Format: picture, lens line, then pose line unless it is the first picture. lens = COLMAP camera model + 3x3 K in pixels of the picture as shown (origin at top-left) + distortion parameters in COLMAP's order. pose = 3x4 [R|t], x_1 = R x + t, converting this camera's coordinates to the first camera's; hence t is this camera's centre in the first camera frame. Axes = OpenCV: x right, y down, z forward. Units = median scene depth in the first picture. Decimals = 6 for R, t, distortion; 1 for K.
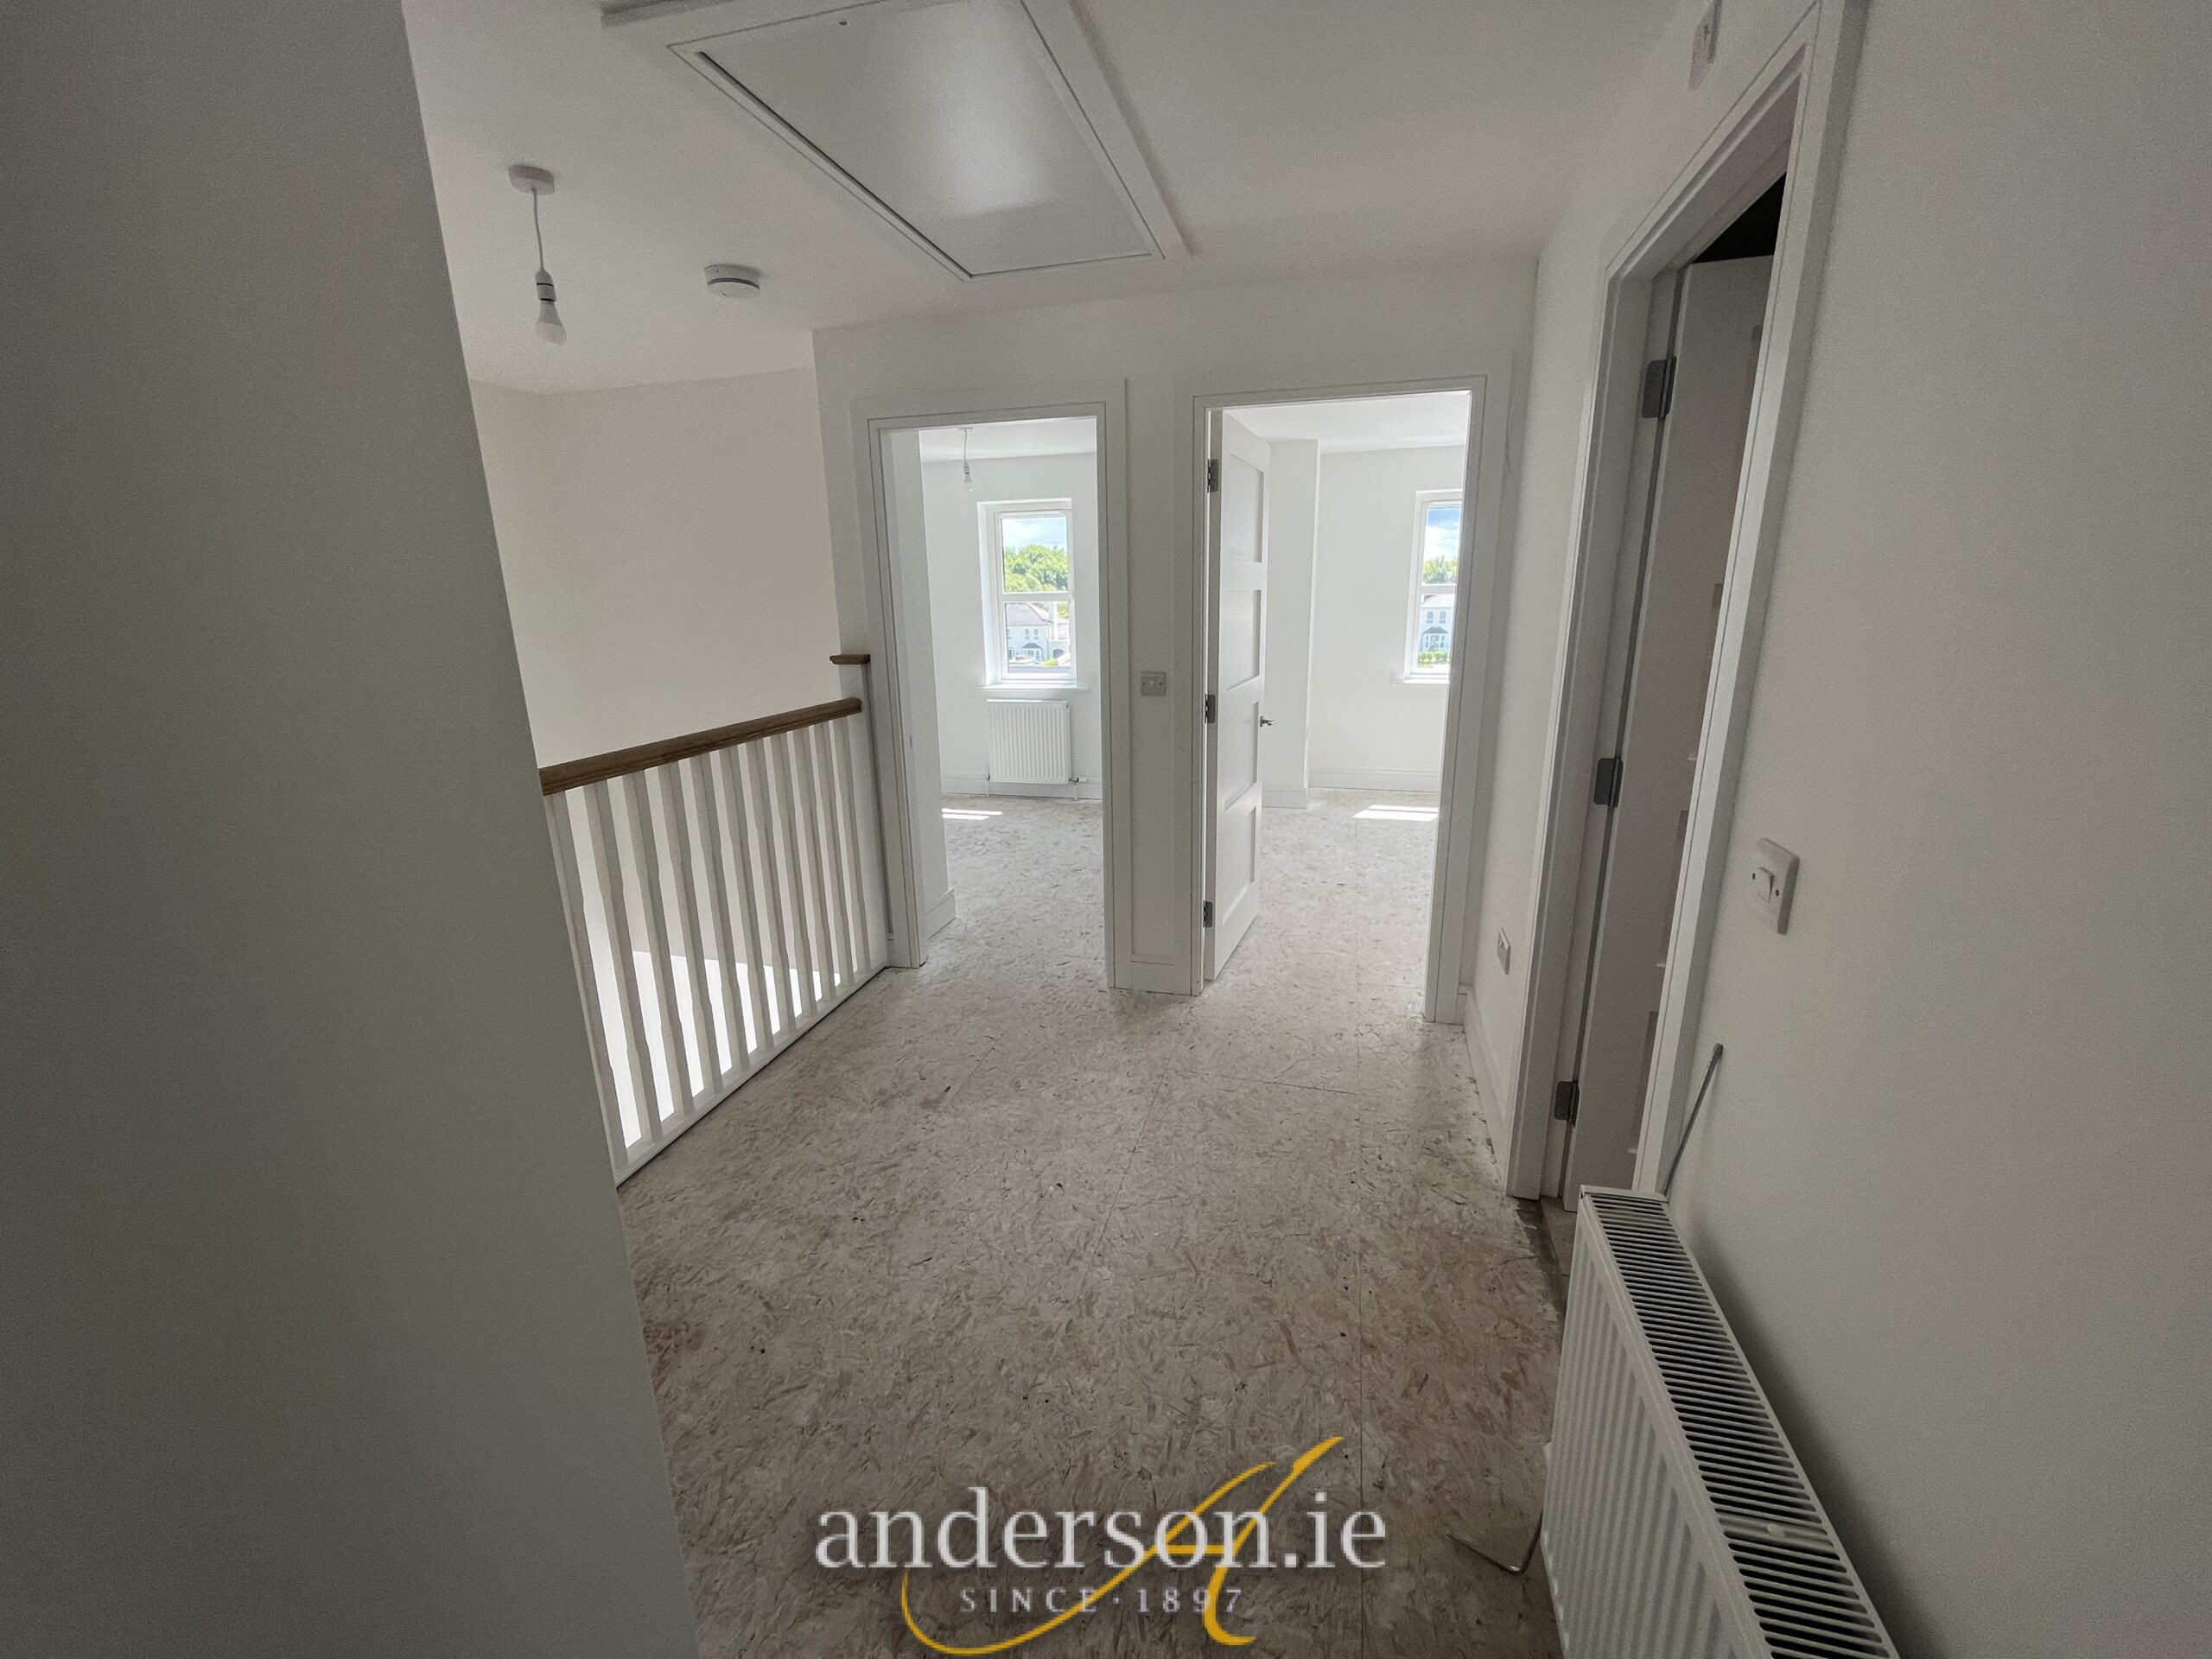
lens RADIAL K [[901.4, 0, 1103.6], [0, 901.4, 831.7], [0, 0, 1]] dist [-0.005833, 0.000104]
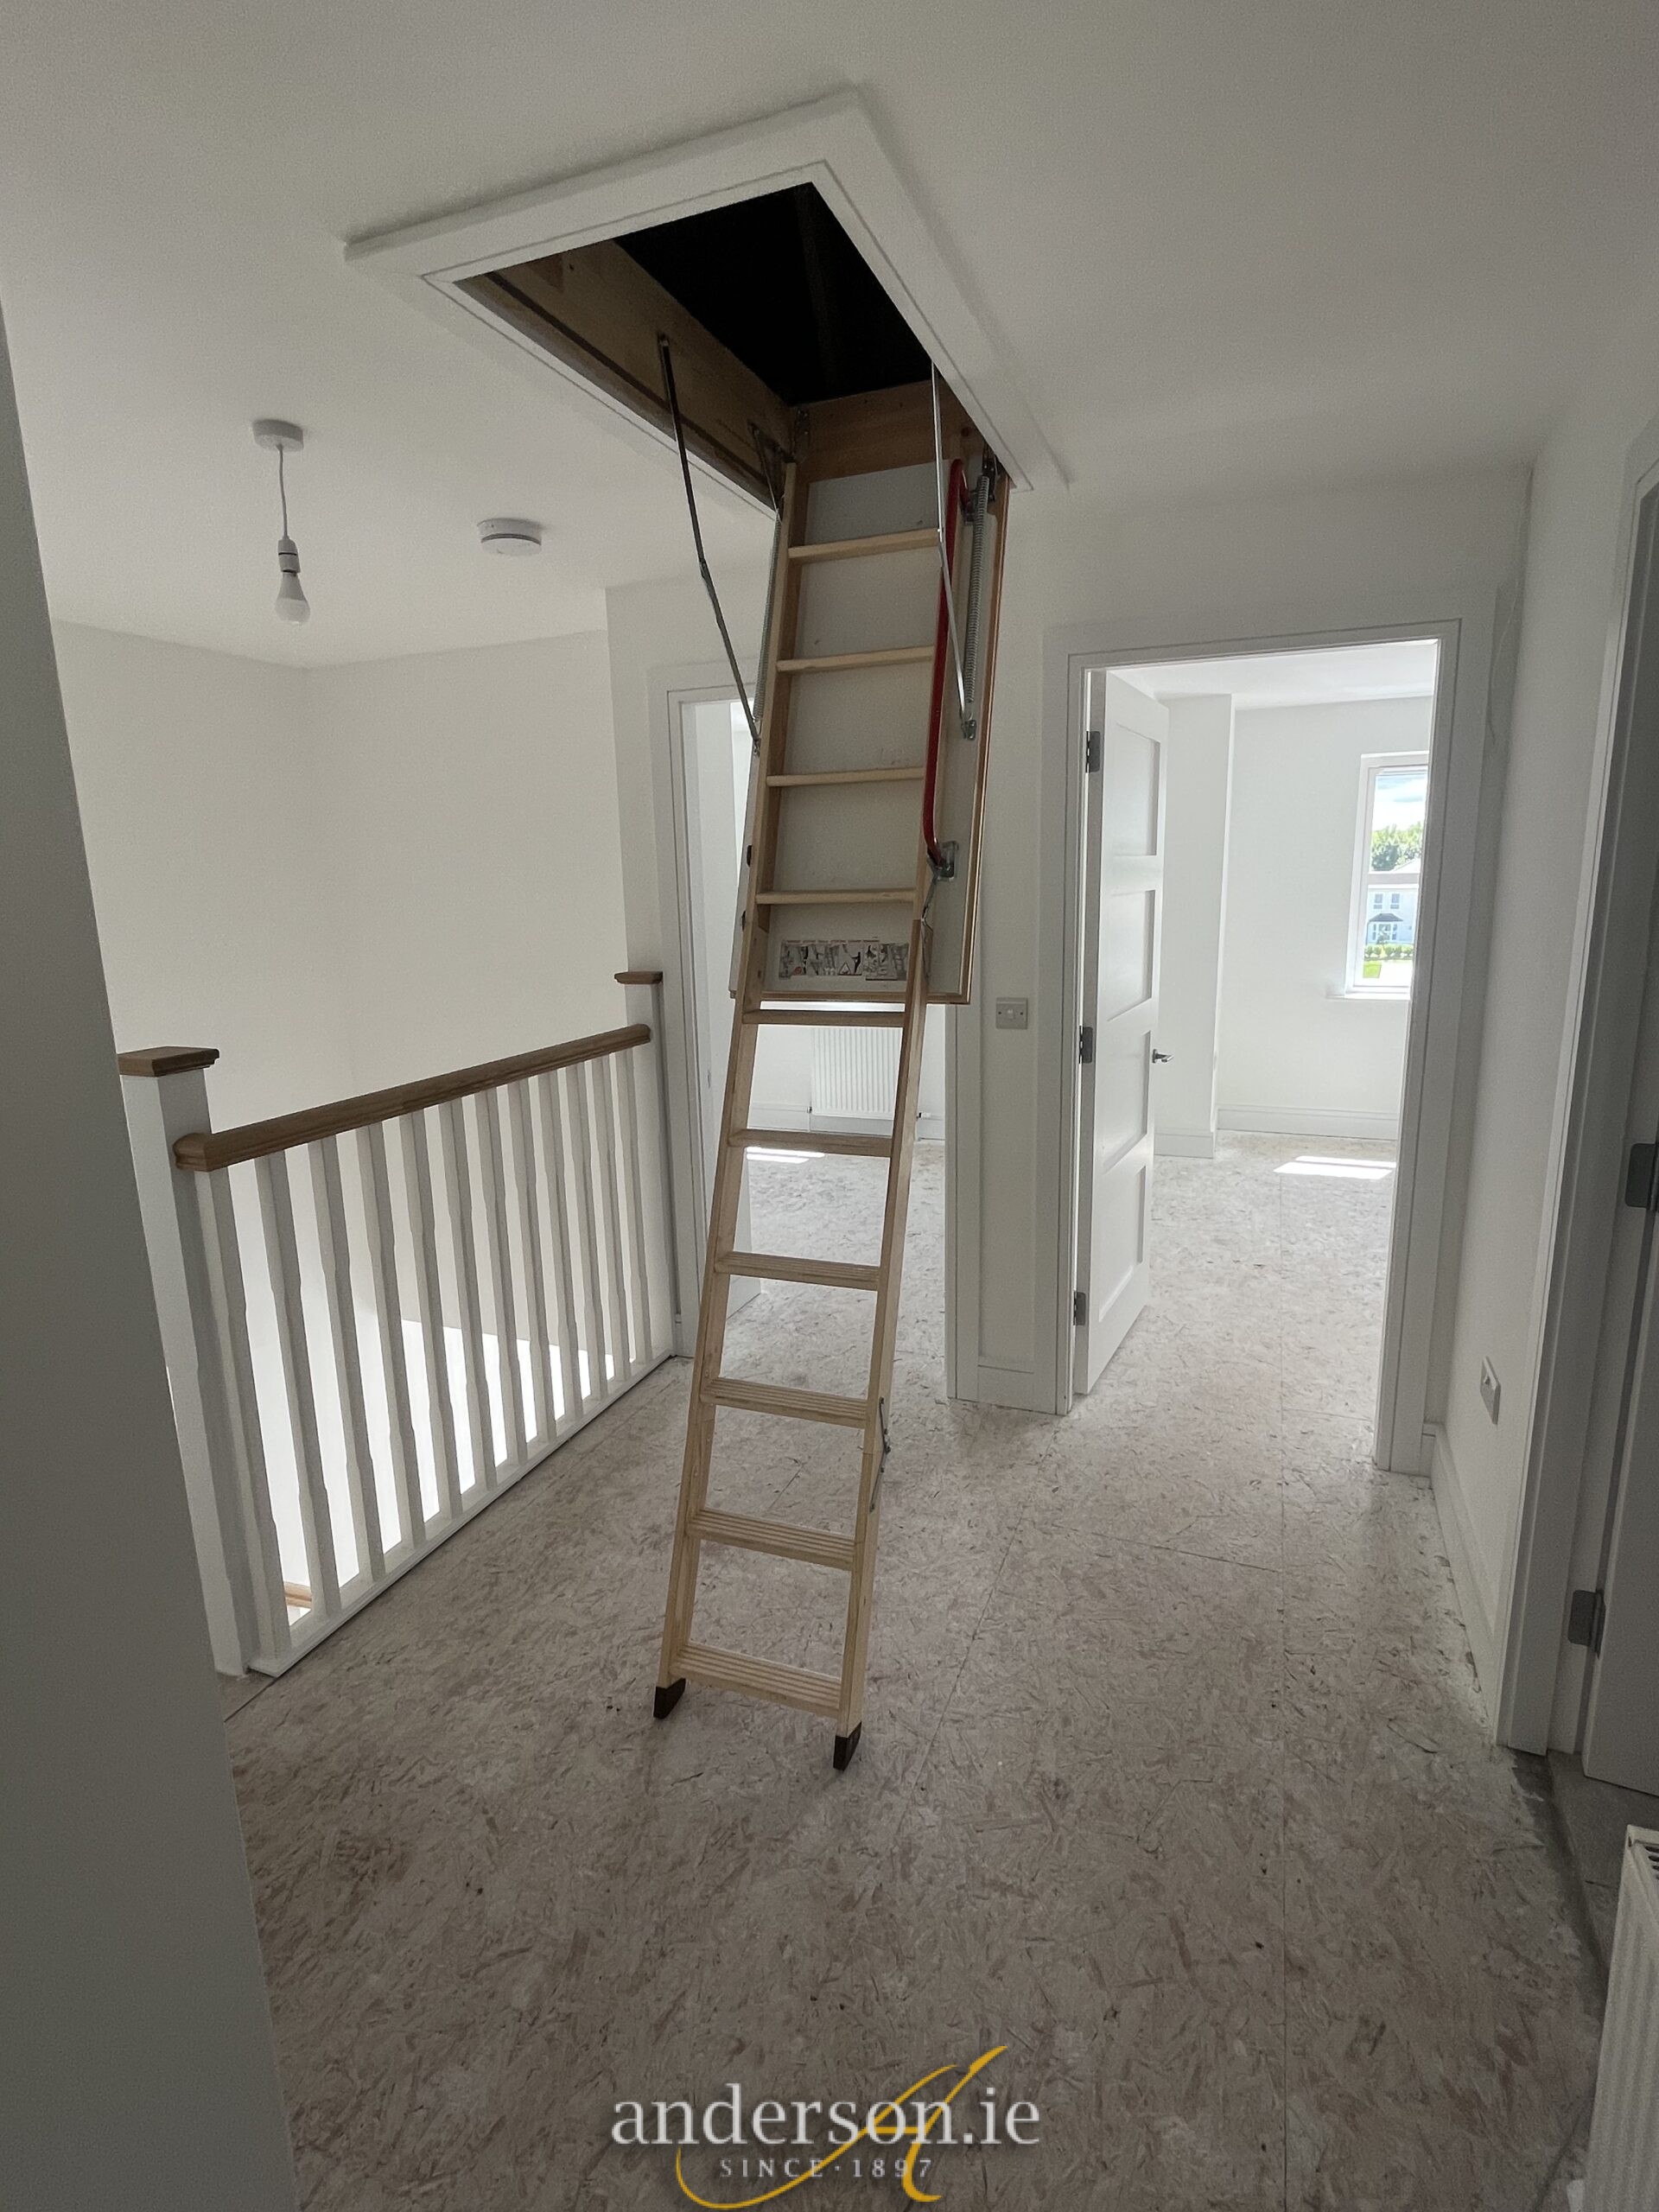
lens RADIAL K [[1102.9, 0, 831.1], [0, 1102.9, 1104.8], [0, 0, 1]] dist [-0.003287, 0.000361]
pose [[0.993367, 0.018540, -0.113485, 0.011964], [-0.024387, 0.998434, -0.050356, -0.043874], [0.112373, 0.052789, 0.992263, 0.046395]]
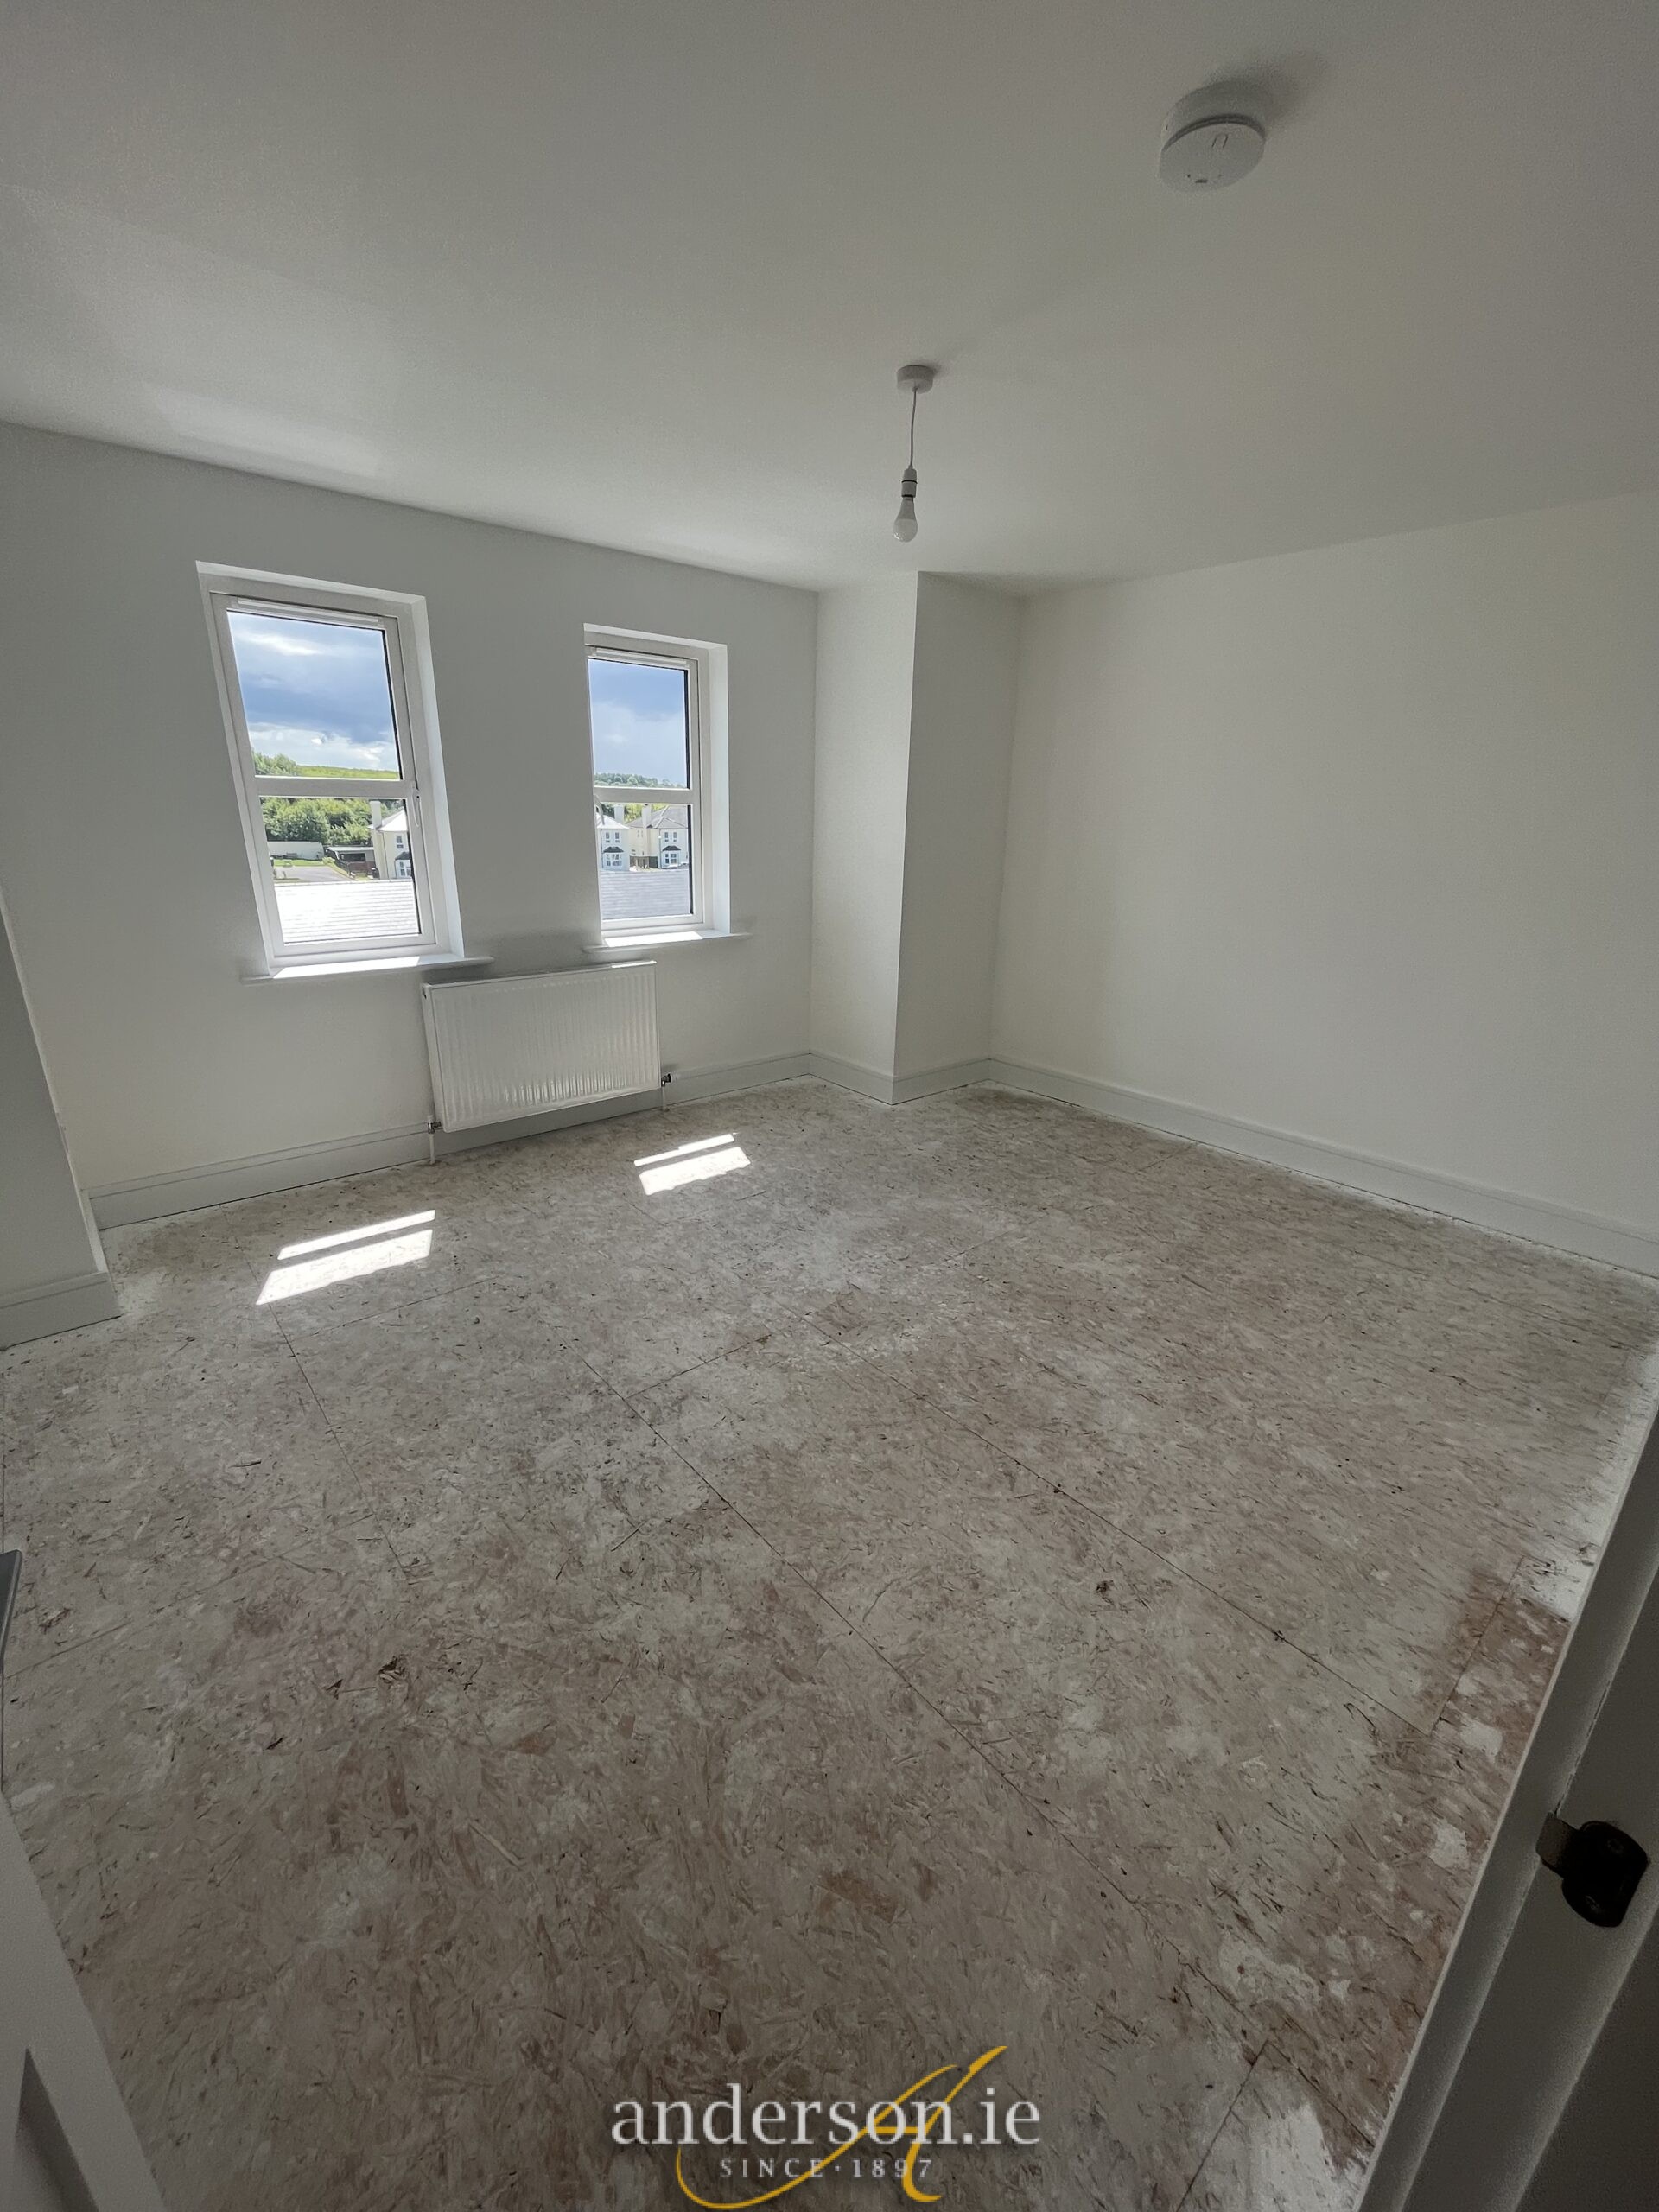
lens RADIAL K [[901.4, 0, 829.5], [0, 901.4, 1106.0], [0, 0, 1]] dist [-0.005833, 0.000104]
pose [[0.560915, -0.234709, 0.793906, 0.283083], [0.180999, 0.970538, 0.159047, -0.342896], [-0.807845, 0.054484, 0.586871, 1.349611]]
